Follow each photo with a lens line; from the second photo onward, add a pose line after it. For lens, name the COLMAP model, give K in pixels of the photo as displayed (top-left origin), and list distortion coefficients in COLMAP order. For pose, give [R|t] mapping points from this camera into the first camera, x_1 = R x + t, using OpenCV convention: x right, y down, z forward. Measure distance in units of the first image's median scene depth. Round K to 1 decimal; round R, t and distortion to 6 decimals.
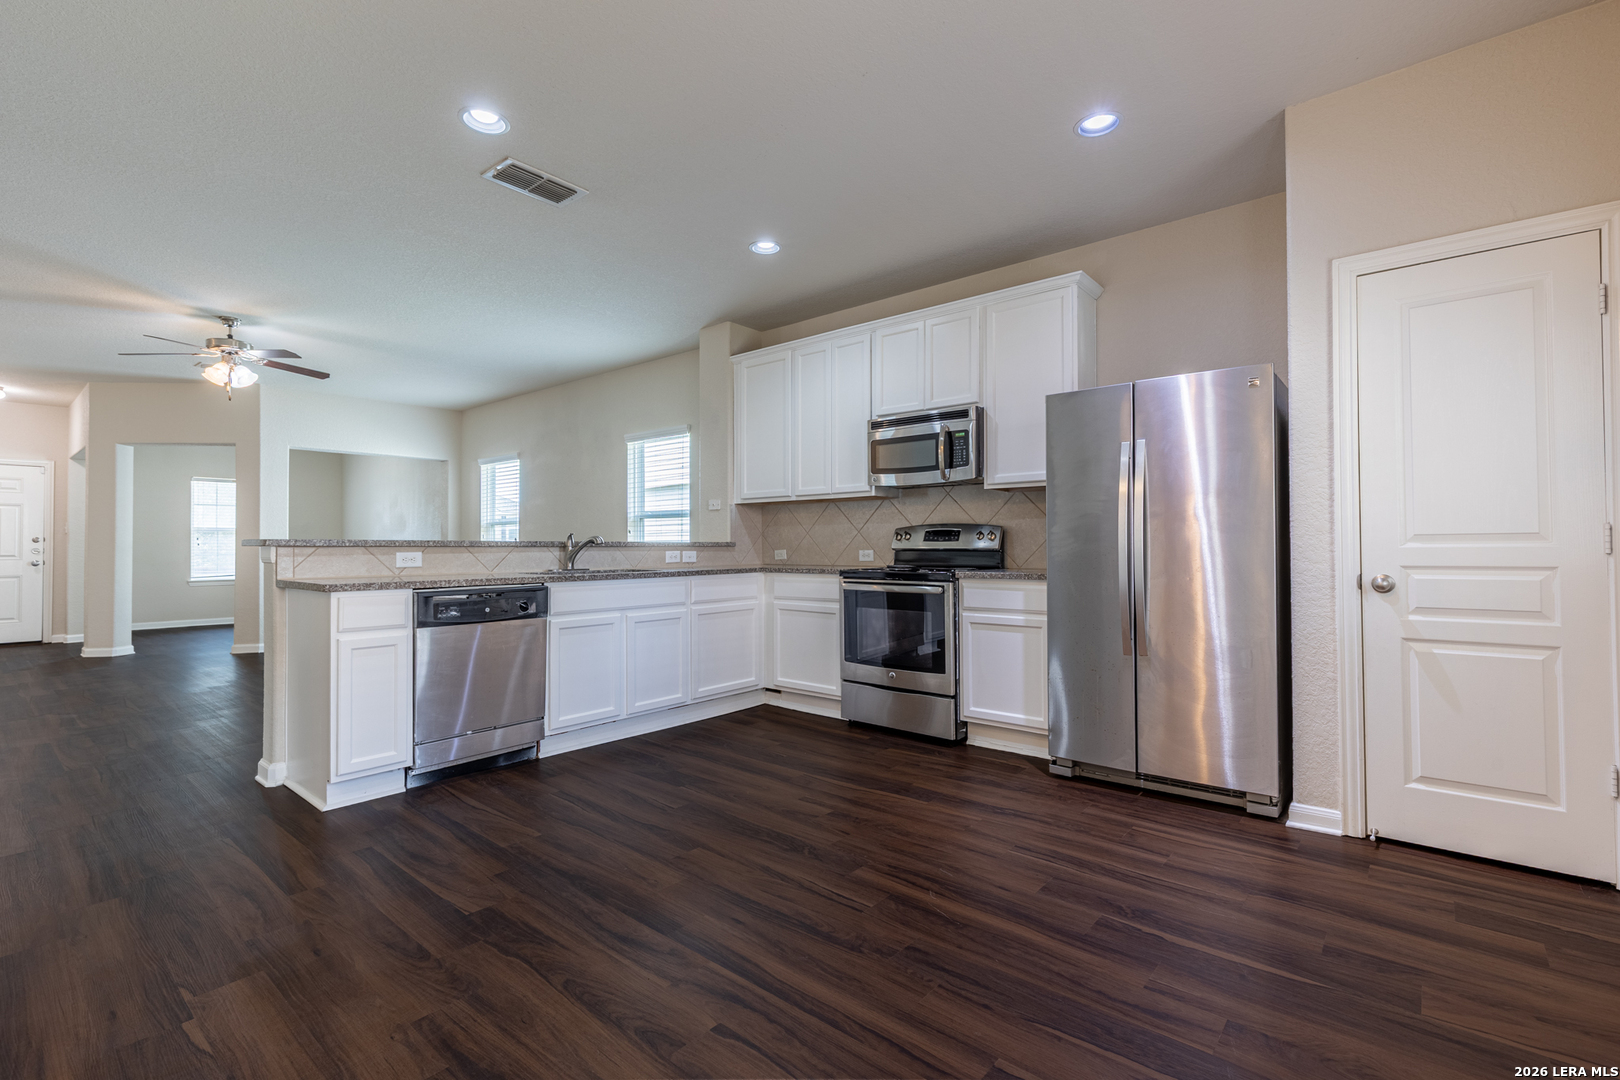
lens RADIAL K [[730.0, 0, 816.7], [0, 730.0, 535.3], [0, 0, 1]] dist [0.008382, -0.000703]
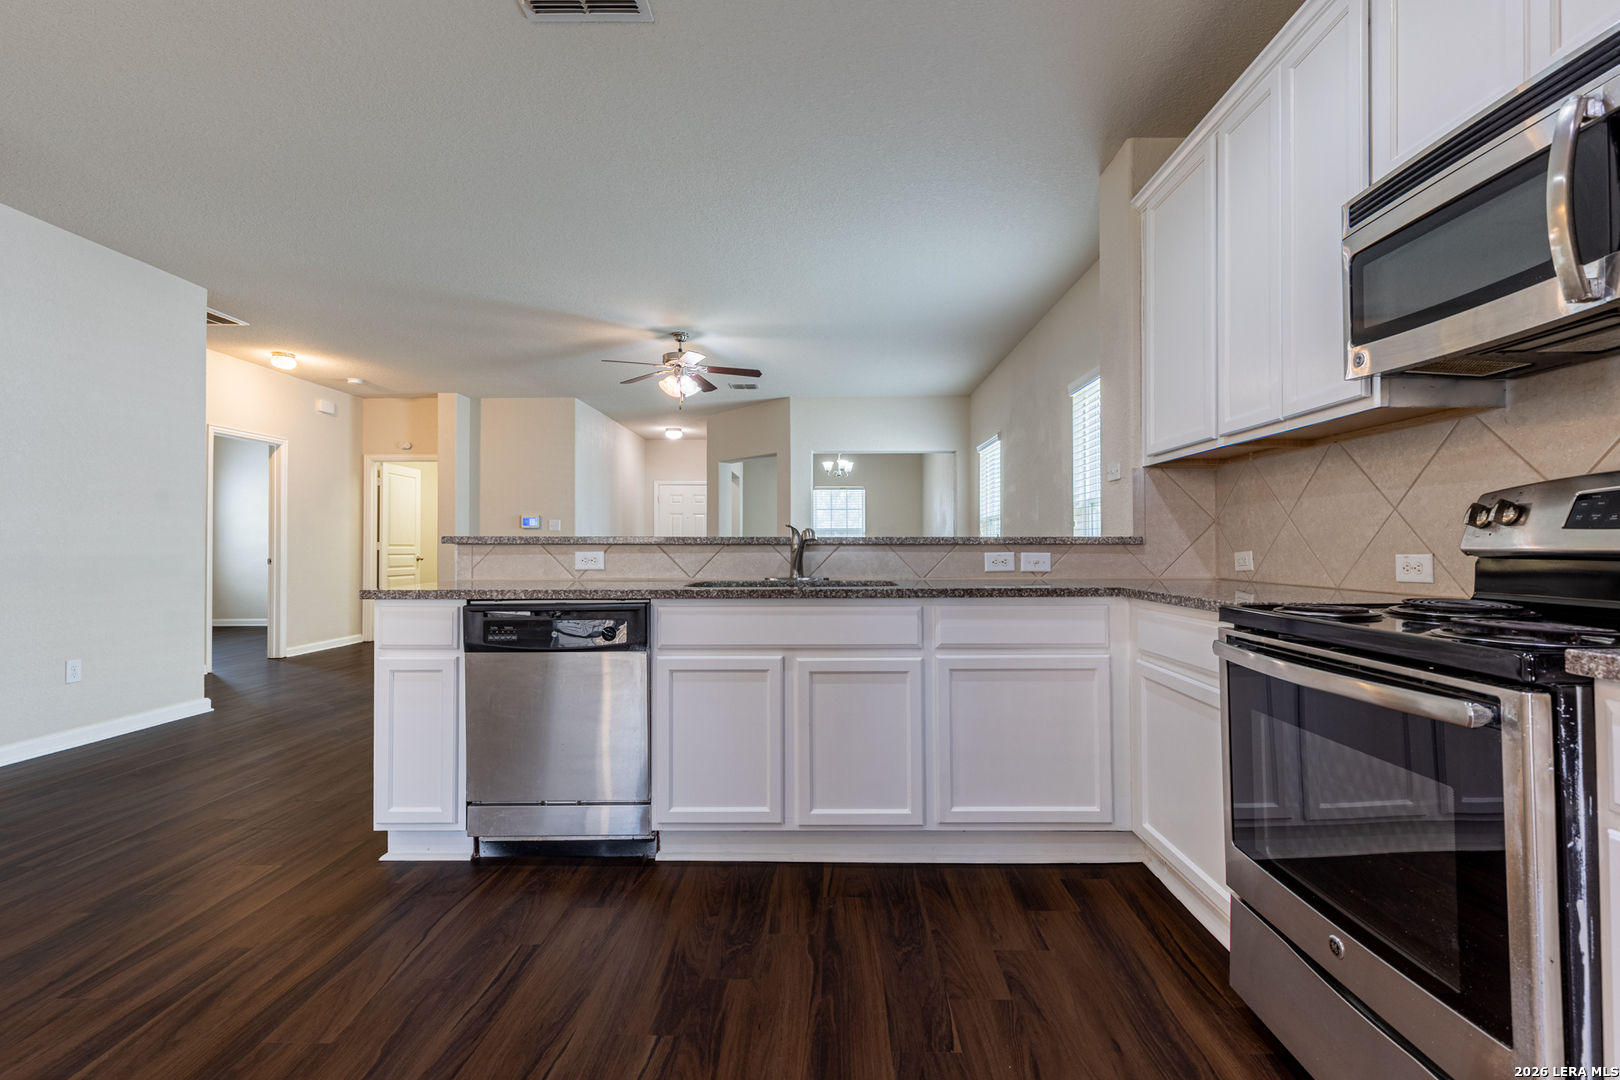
lens RADIAL K [[730.0, 0, 816.7], [0, 730.0, 535.3], [0, 0, 1]] dist [0.008382, -0.000703]
pose [[0.630194, -0.008856, -0.776387, 0.218801], [0.011384, 0.999933, -0.002166, 0.009294], [0.776354, -0.007473, 0.630252, 0.640037]]
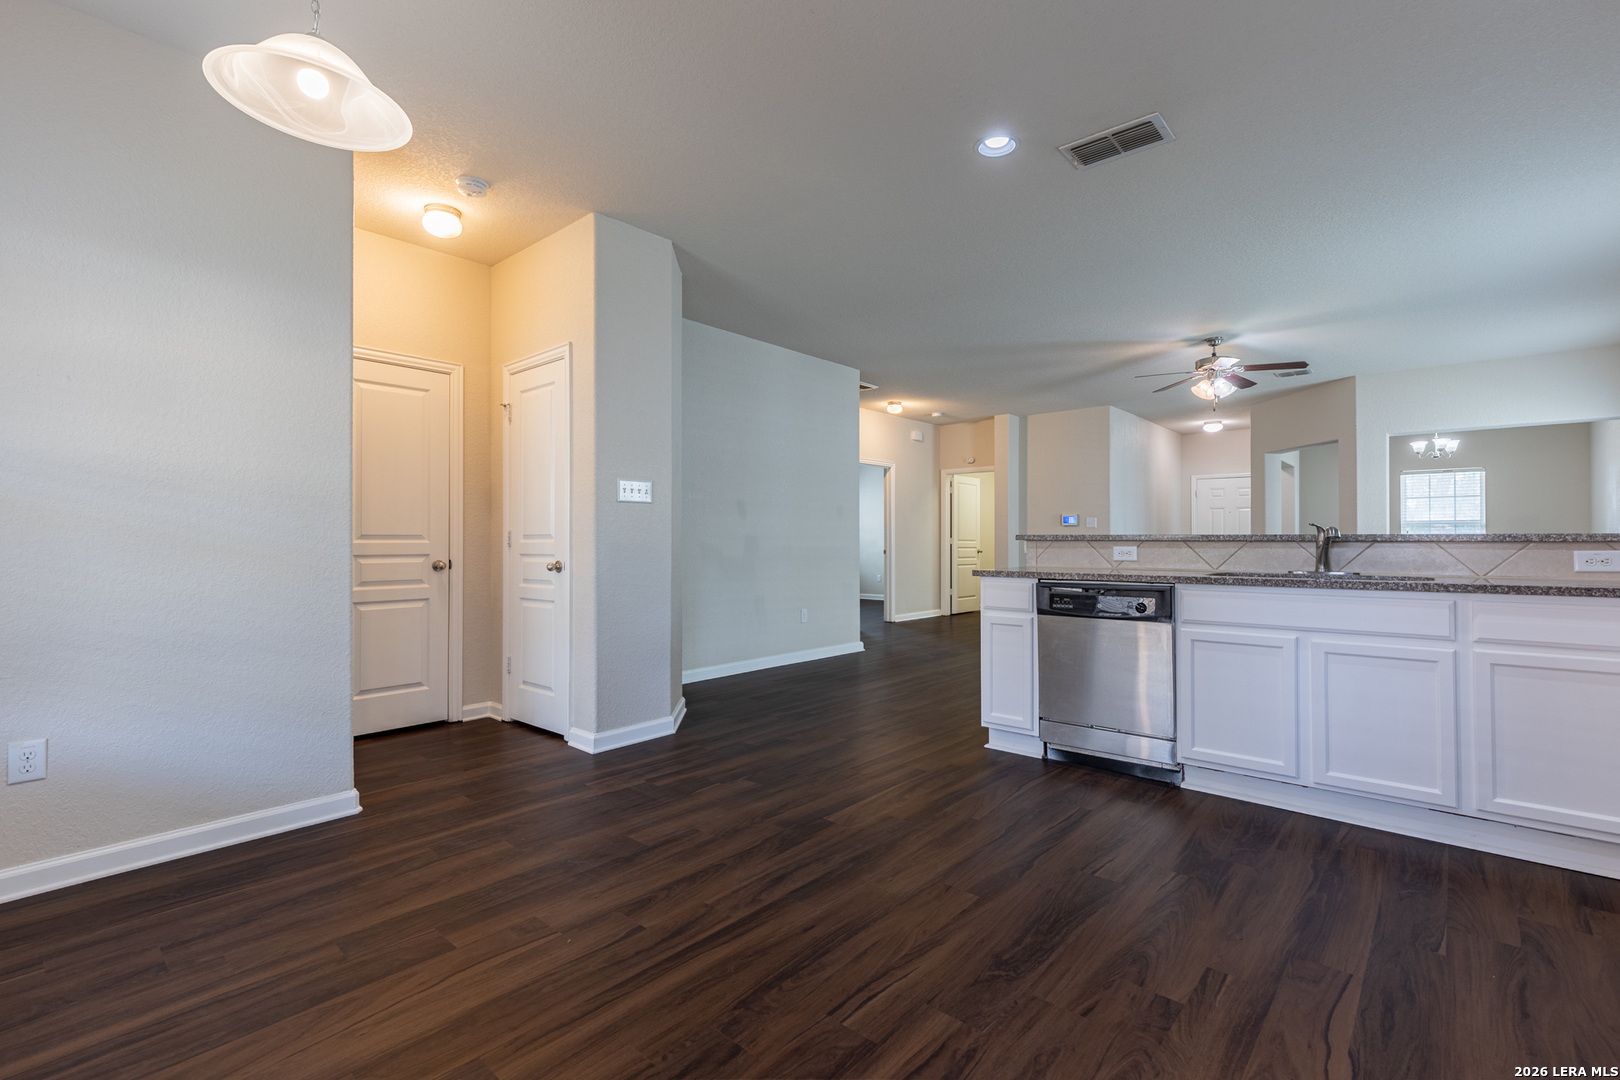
lens RADIAL K [[727.6, 0, 814.2], [0, 727.6, 535.9], [0, 0, 1]] dist [0.007313, -0.000782]
pose [[-0.020689, -0.003645, -0.999779, 0.451556], [0.014358, 0.999889, -0.003943, 0.005884], [0.999683, -0.014437, -0.020634, 0.544492]]
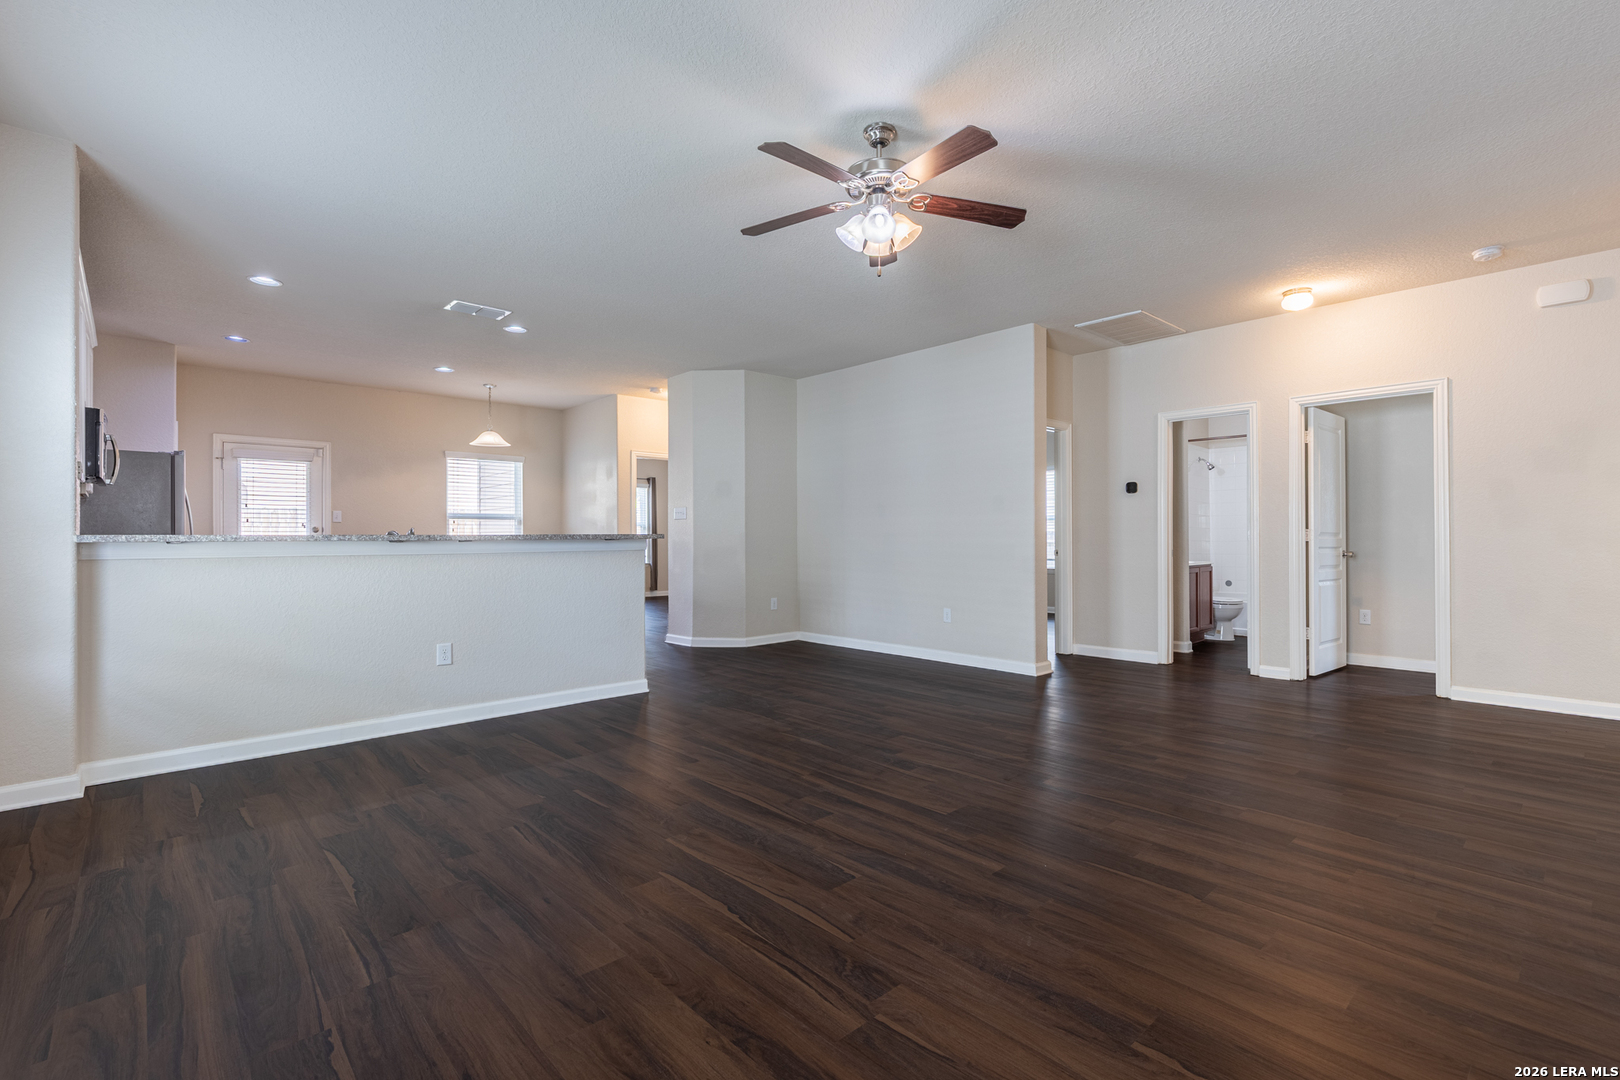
lens RADIAL K [[730.0, 0, 816.7], [0, 730.0, 535.3], [0, 0, 1]] dist [0.008382, -0.000703]
pose [[-0.992693, 0.009316, 0.120308, -1.096224], [0.007013, 0.999784, -0.019547, 0.033914], [-0.120464, -0.018560, -0.992544, 2.092913]]
